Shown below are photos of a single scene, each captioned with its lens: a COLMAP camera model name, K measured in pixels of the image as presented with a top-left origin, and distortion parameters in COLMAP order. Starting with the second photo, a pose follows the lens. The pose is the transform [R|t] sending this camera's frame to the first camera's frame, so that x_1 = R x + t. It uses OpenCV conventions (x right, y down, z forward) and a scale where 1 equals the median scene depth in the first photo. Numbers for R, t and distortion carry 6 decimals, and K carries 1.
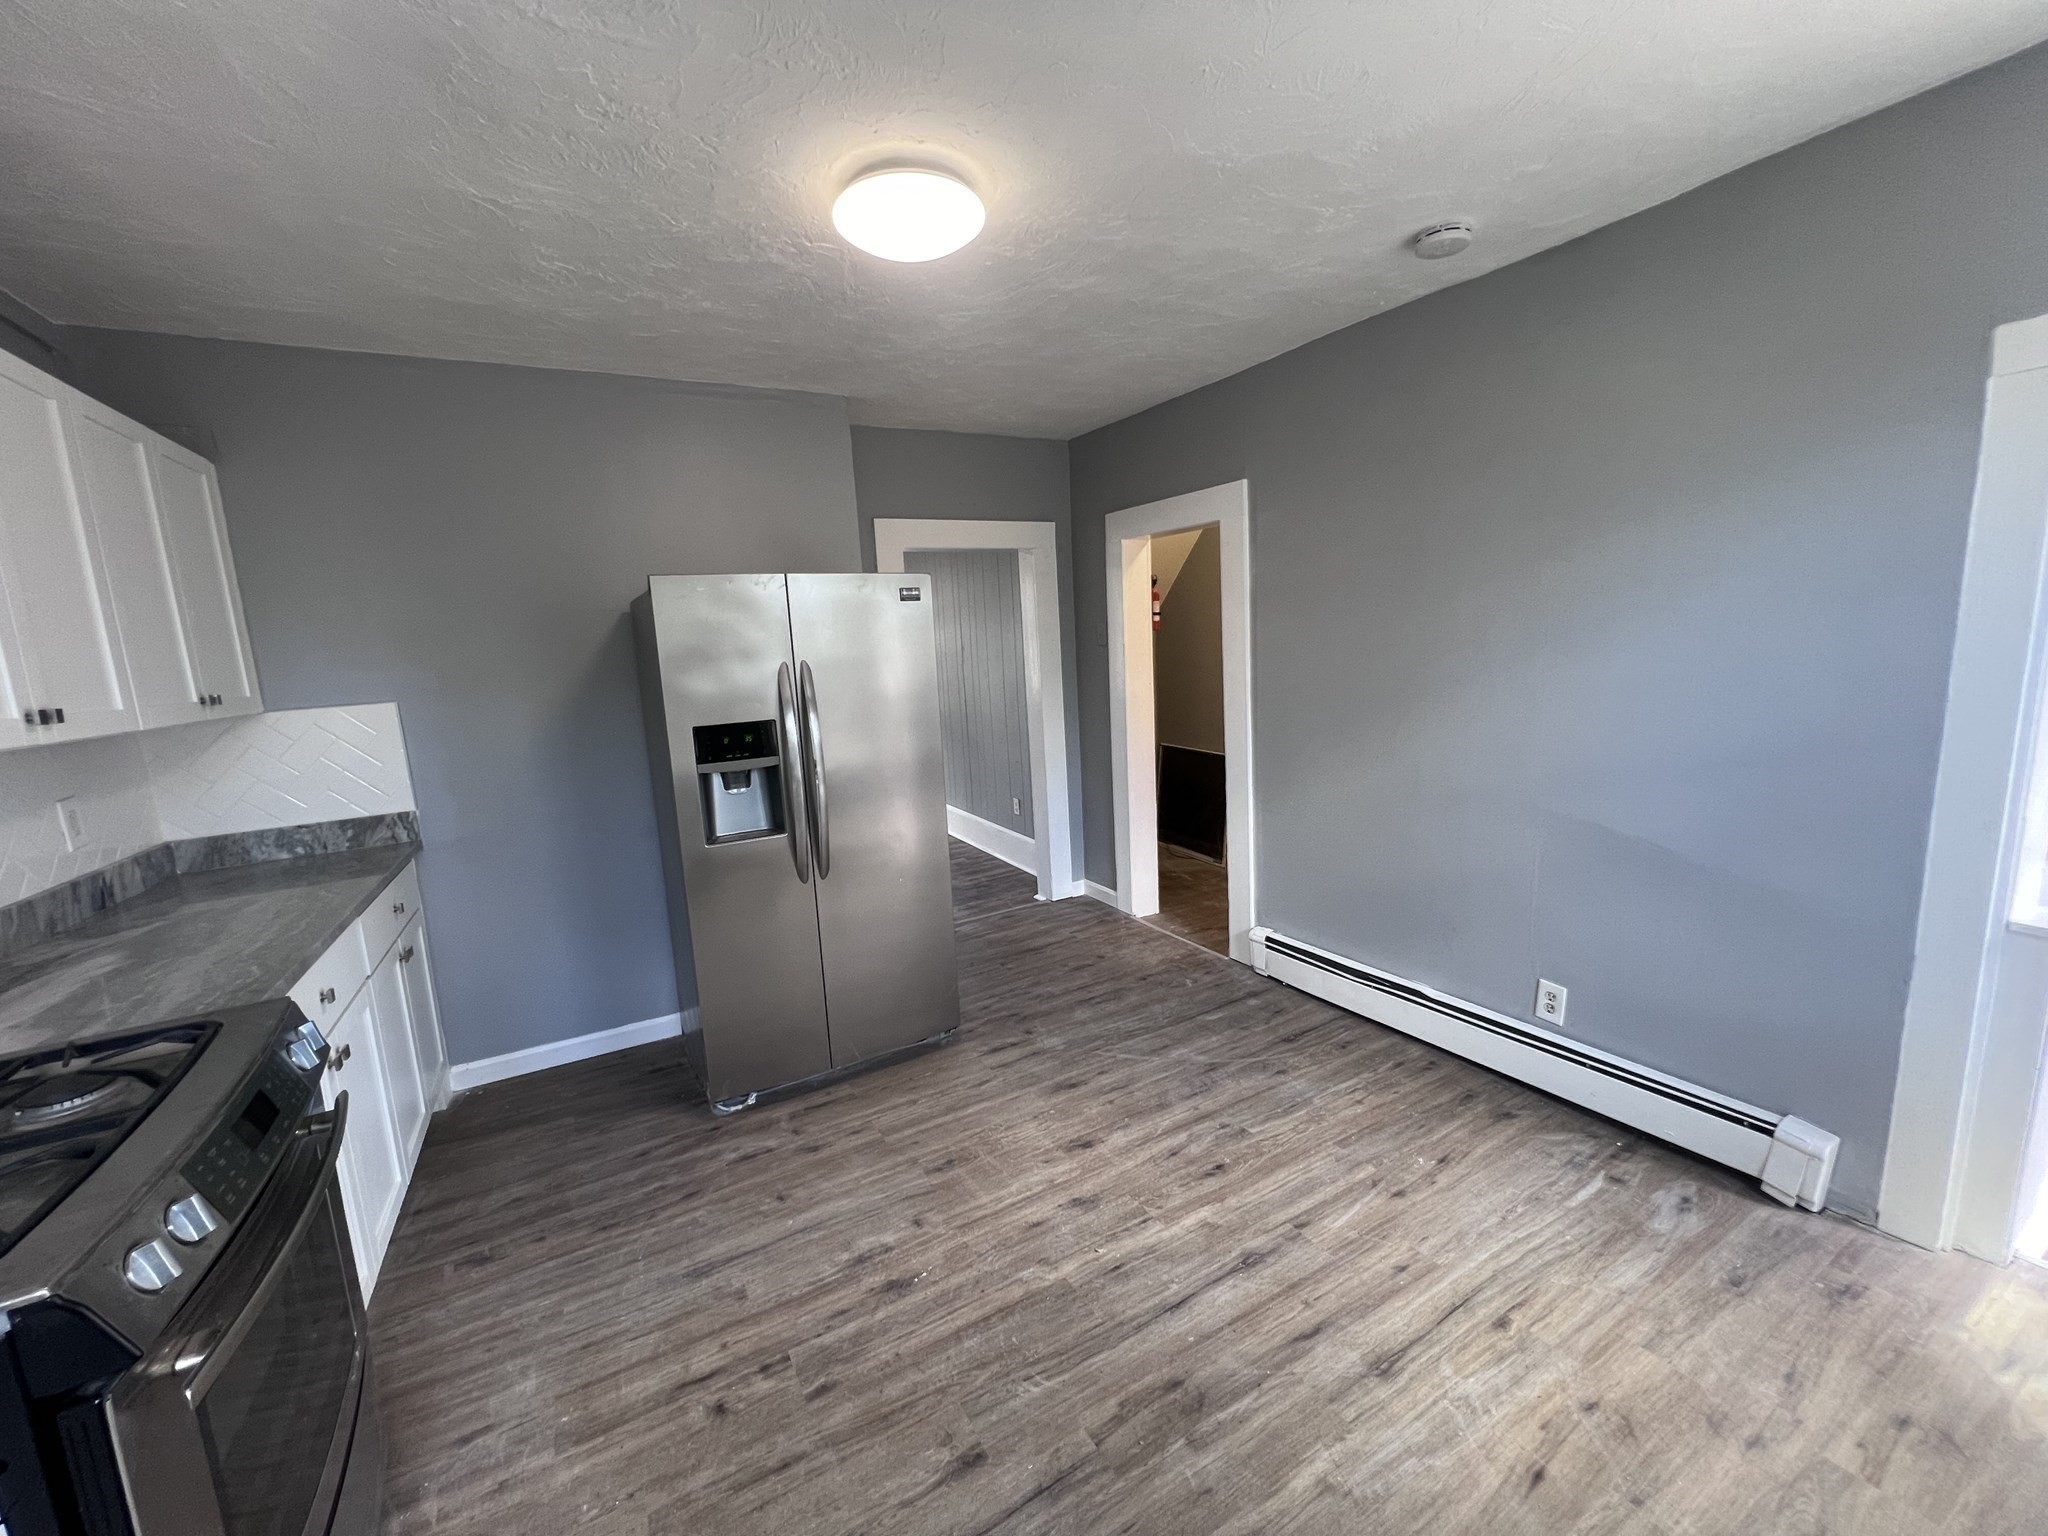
lens RADIAL K [[819.9, 0, 1020.8], [0, 819.9, 769.2], [0, 0, 1]] dist [-0.003318, 0.000566]
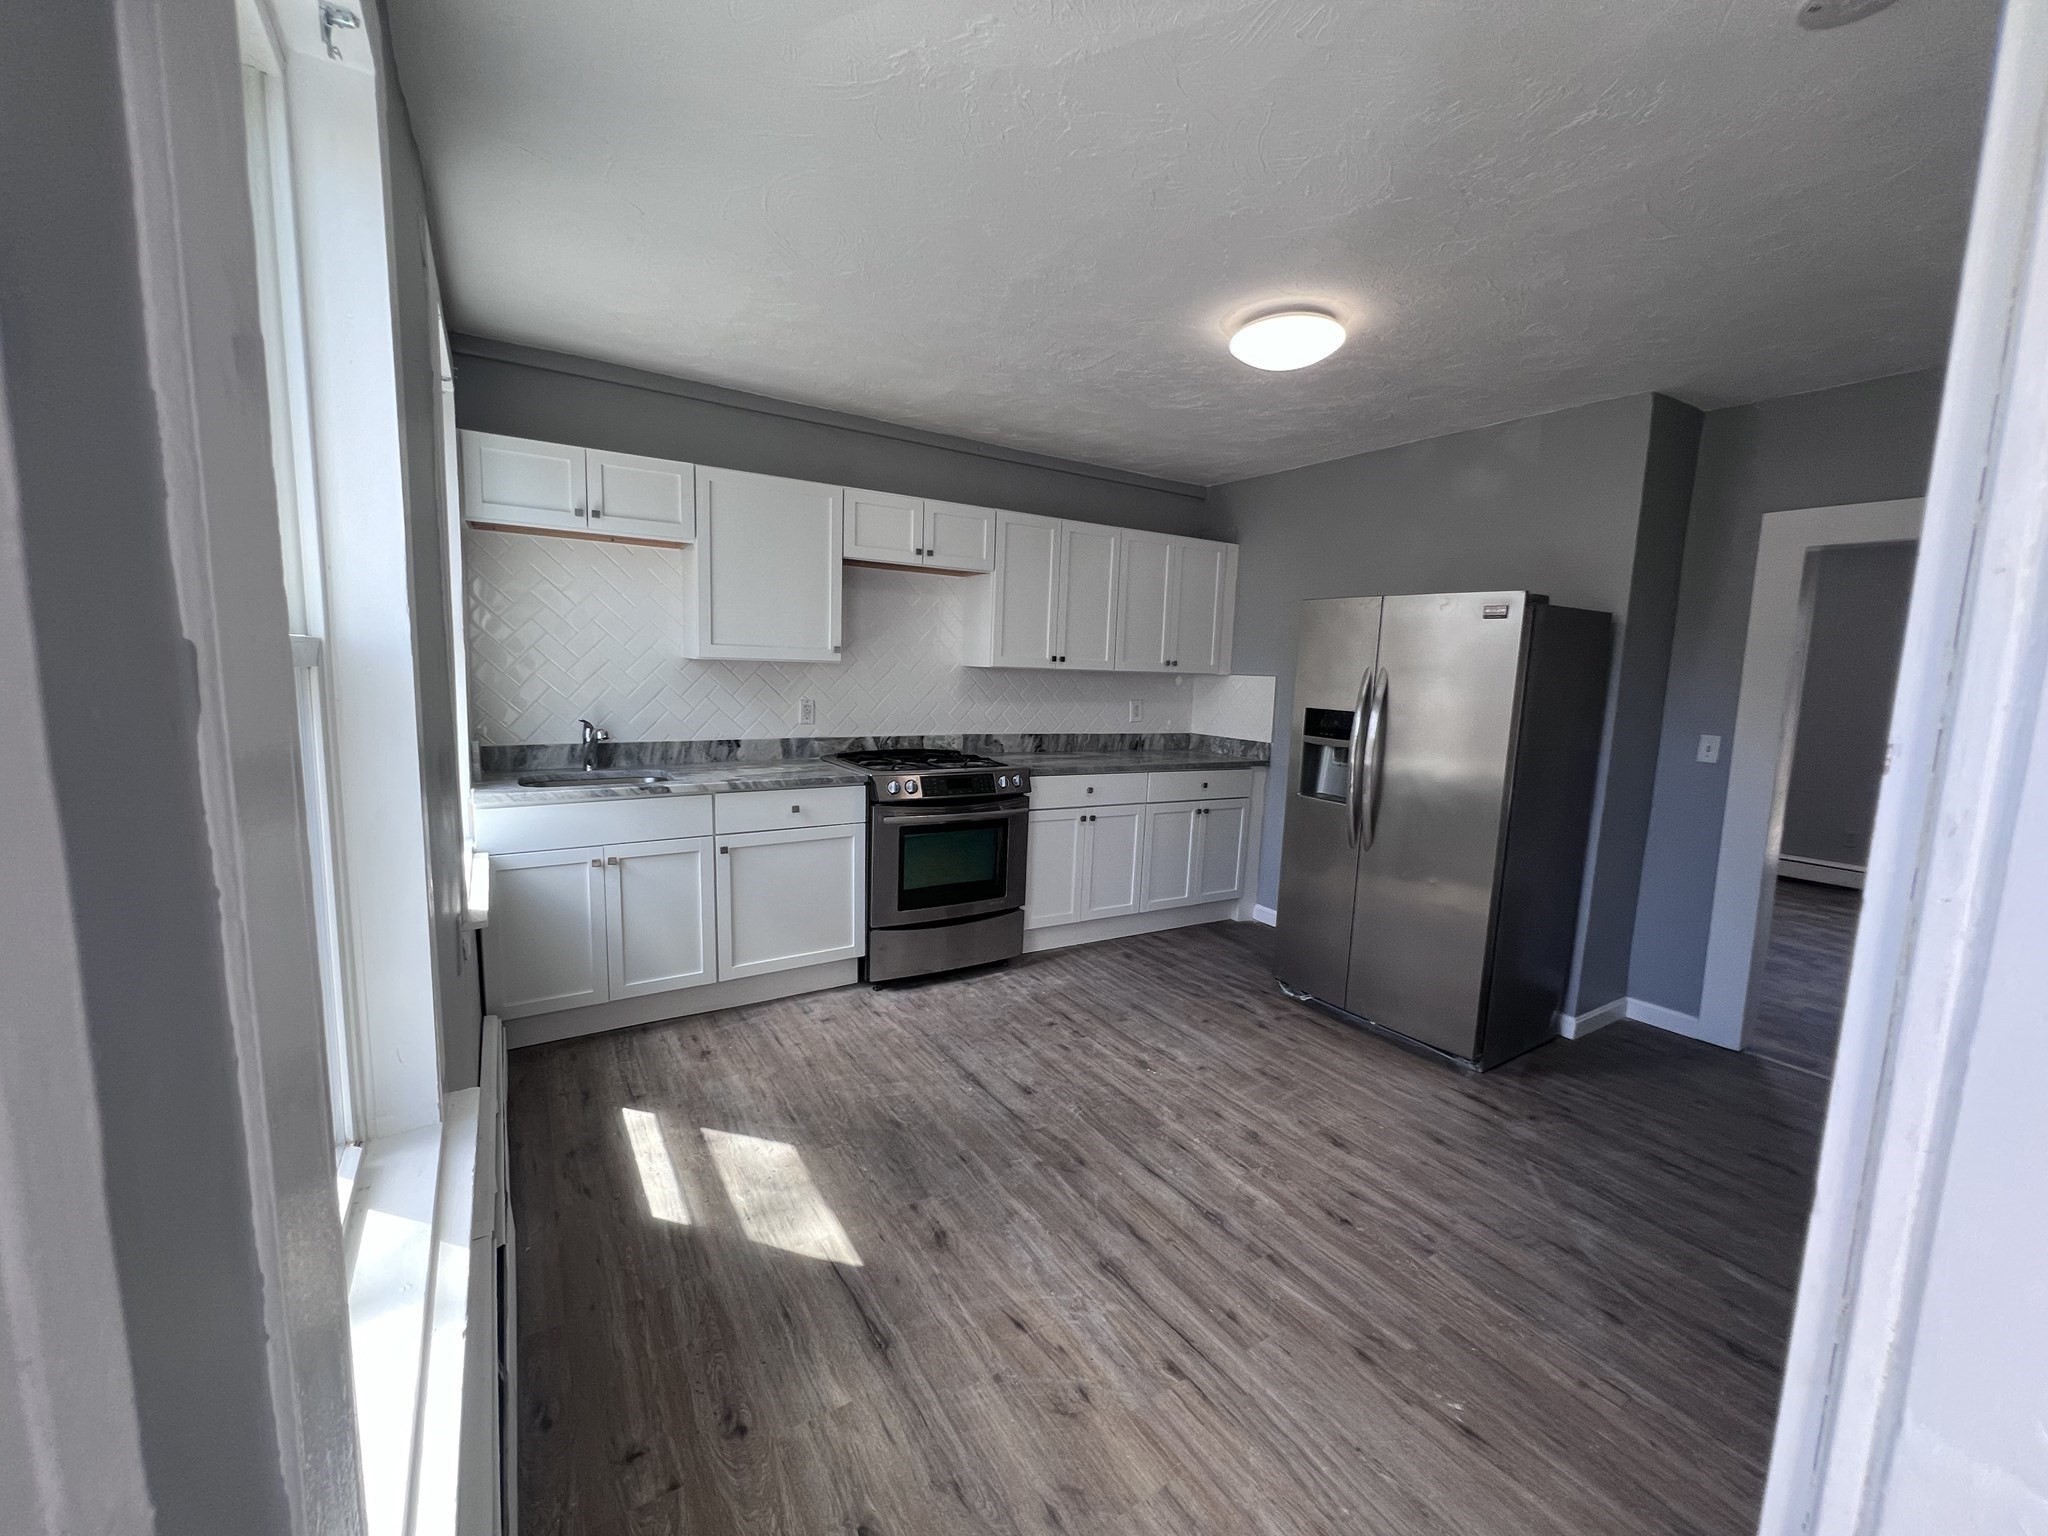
lens RADIAL K [[819.9, 0, 1015.7], [0, 819.9, 764.7], [0, 0, 1]] dist [-0.003318, 0.000566]
pose [[0.049453, 0.184929, -0.981507, 1.147433], [-0.195453, 0.965501, 0.172065, -0.120590], [0.979465, 0.183329, 0.083892, 0.493395]]
